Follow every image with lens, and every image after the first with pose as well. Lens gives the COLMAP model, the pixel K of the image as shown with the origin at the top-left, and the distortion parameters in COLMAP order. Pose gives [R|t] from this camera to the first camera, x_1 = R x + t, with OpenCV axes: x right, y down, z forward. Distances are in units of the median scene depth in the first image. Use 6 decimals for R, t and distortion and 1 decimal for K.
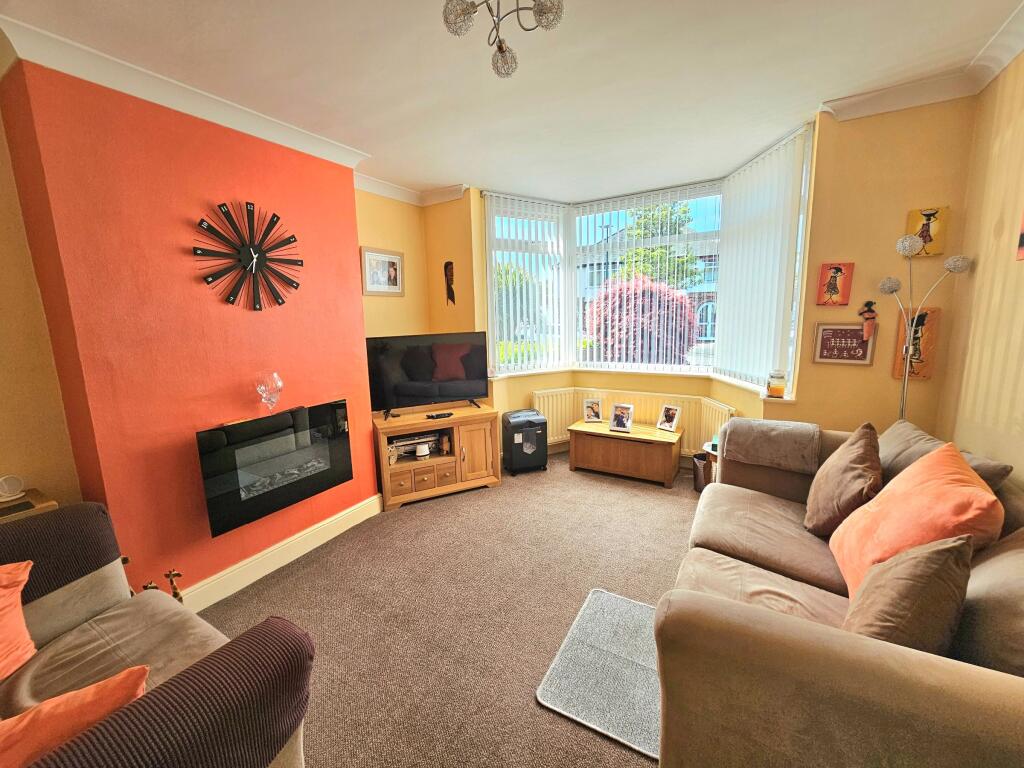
lens RADIAL K [[417.8, 0, 508.8], [0, 417.8, 378.8], [0, 0, 1]] dist [-0.001800, 0.000062]
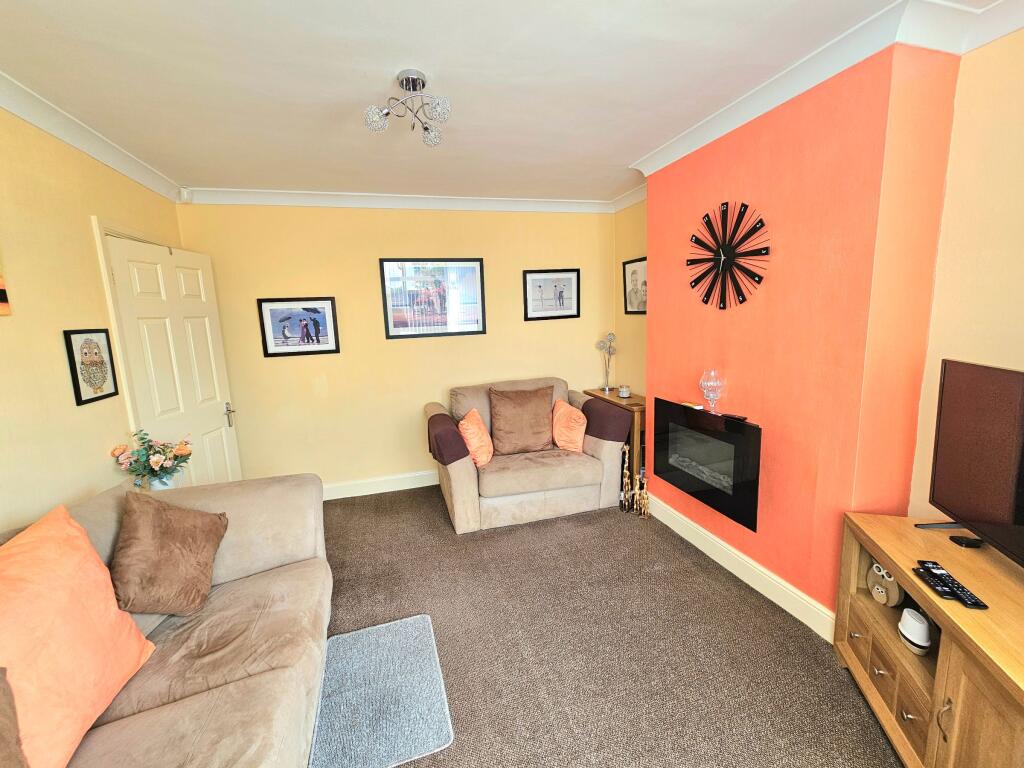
lens RADIAL K [[417.8, 0, 508.8], [0, 417.8, 378.8], [0, 0, 1]] dist [-0.001800, 0.000062]
pose [[-0.670873, 0.172999, -0.721110, 0.505148], [-0.058253, 0.957109, 0.283811, -0.257044], [0.739280, 0.232408, -0.632021, 1.286020]]
